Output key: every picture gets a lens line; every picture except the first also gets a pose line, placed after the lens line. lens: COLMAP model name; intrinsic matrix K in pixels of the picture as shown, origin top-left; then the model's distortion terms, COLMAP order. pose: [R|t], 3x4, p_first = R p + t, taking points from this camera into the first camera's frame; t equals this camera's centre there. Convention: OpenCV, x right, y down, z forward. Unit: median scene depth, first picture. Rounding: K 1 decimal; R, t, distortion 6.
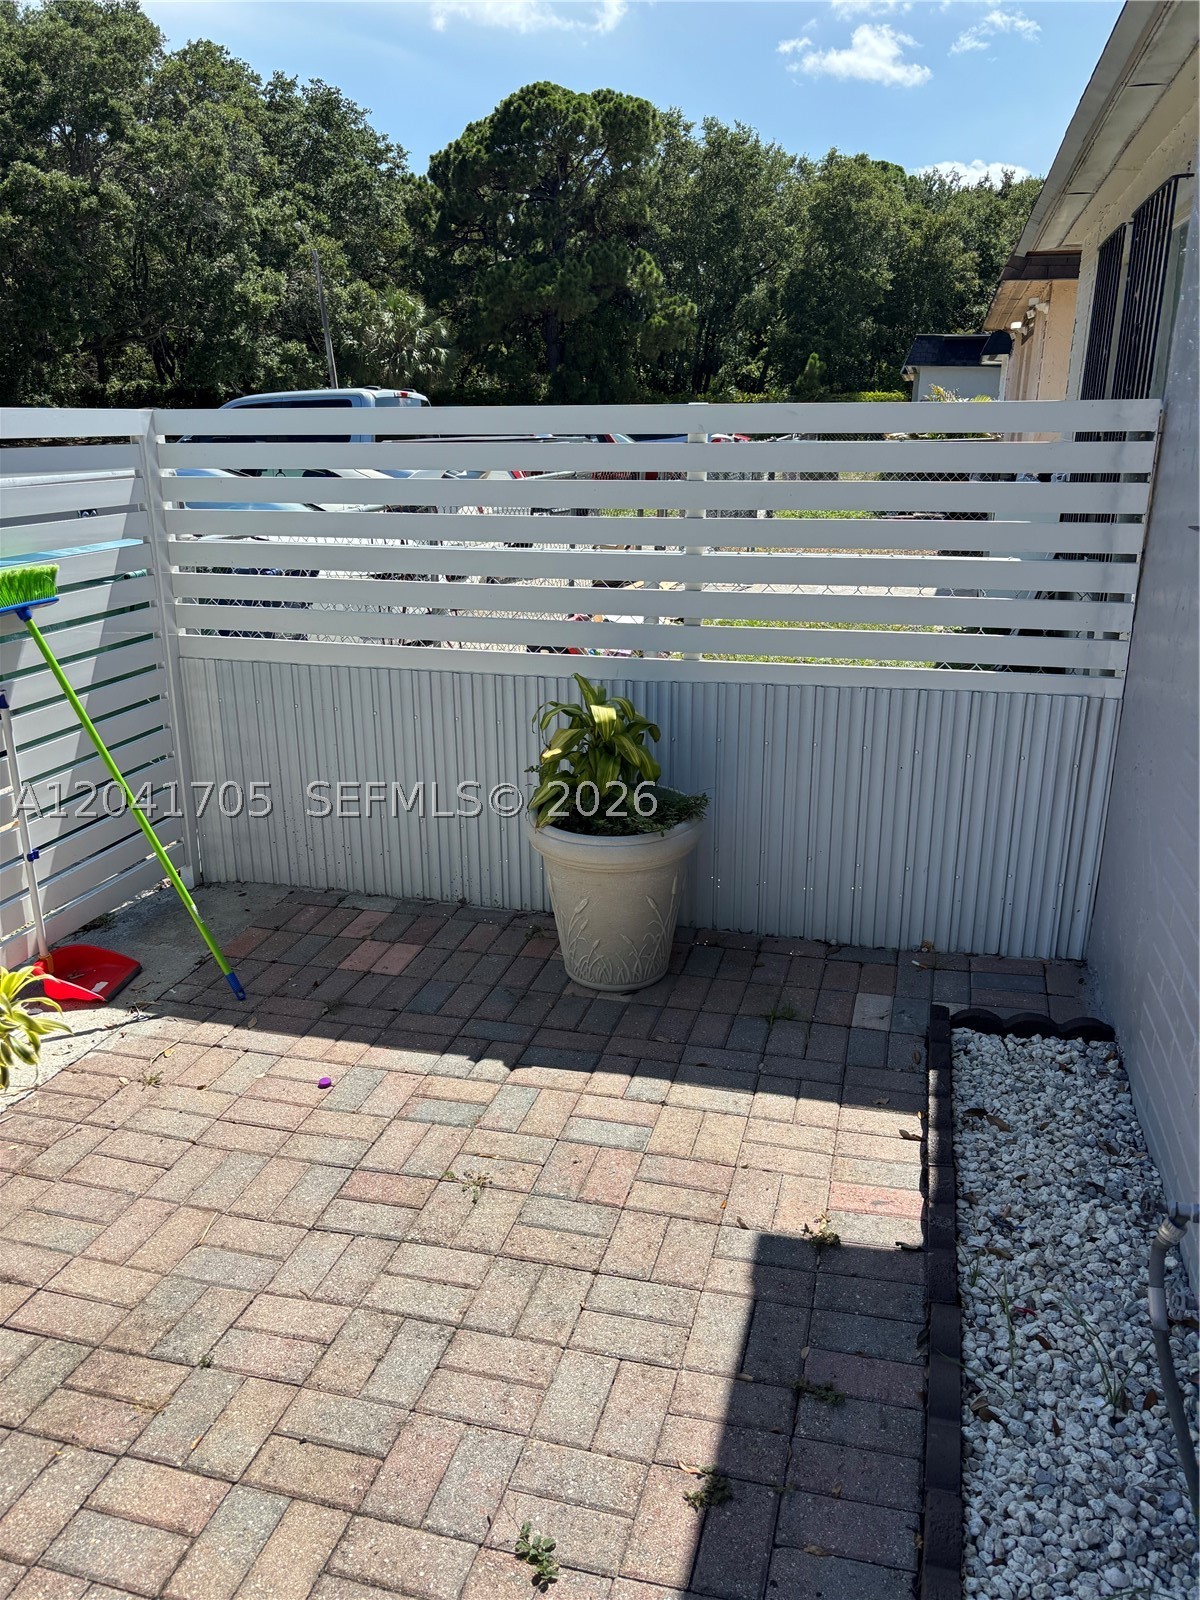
lens RADIAL K [[1184.9, 0, 600.0], [0, 1184.9, 800.0], [0, 0, 1]] dist [0.042818, -0.011363]
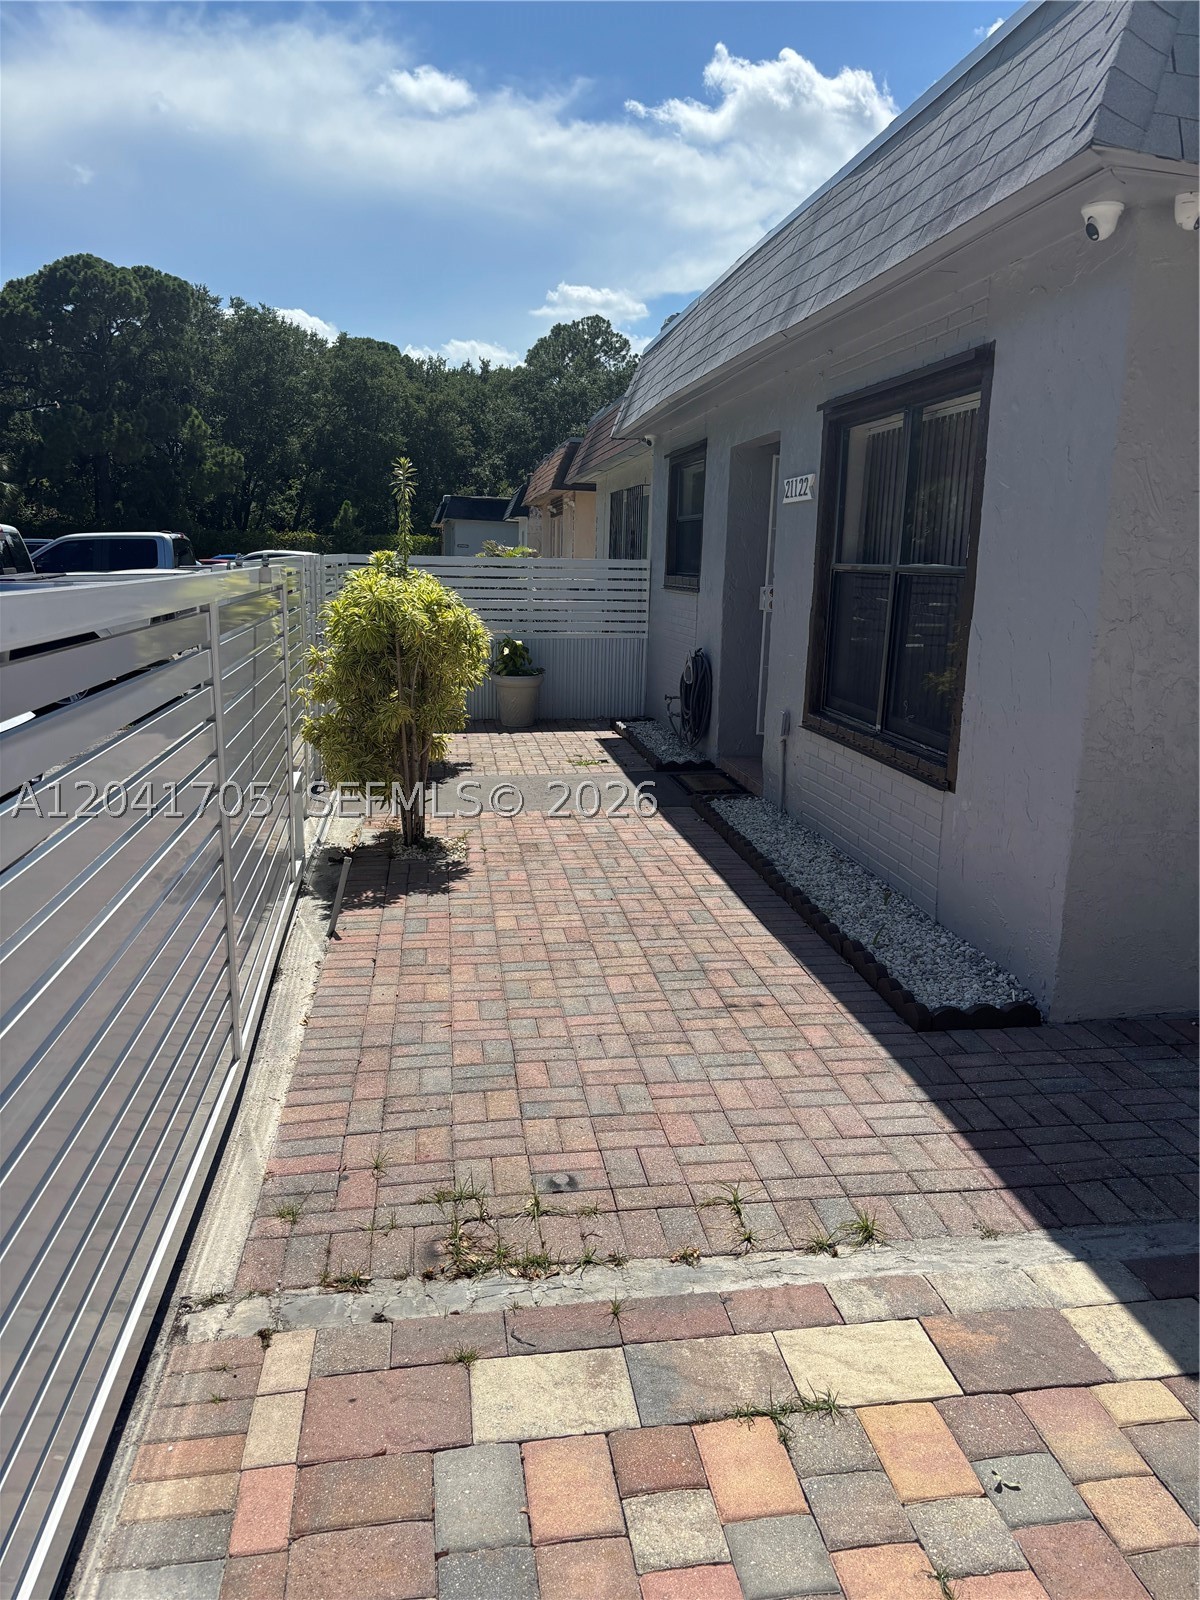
lens RADIAL K [[1184.9, 0, 600.0], [0, 1184.9, 800.0], [0, 0, 1]] dist [0.042818, -0.011363]
pose [[0.919697, -0.057174, 0.388444, -0.067255], [0.098120, 0.991418, -0.086390, 0.041387], [-0.380171, 0.117567, 0.917414, -0.131543]]
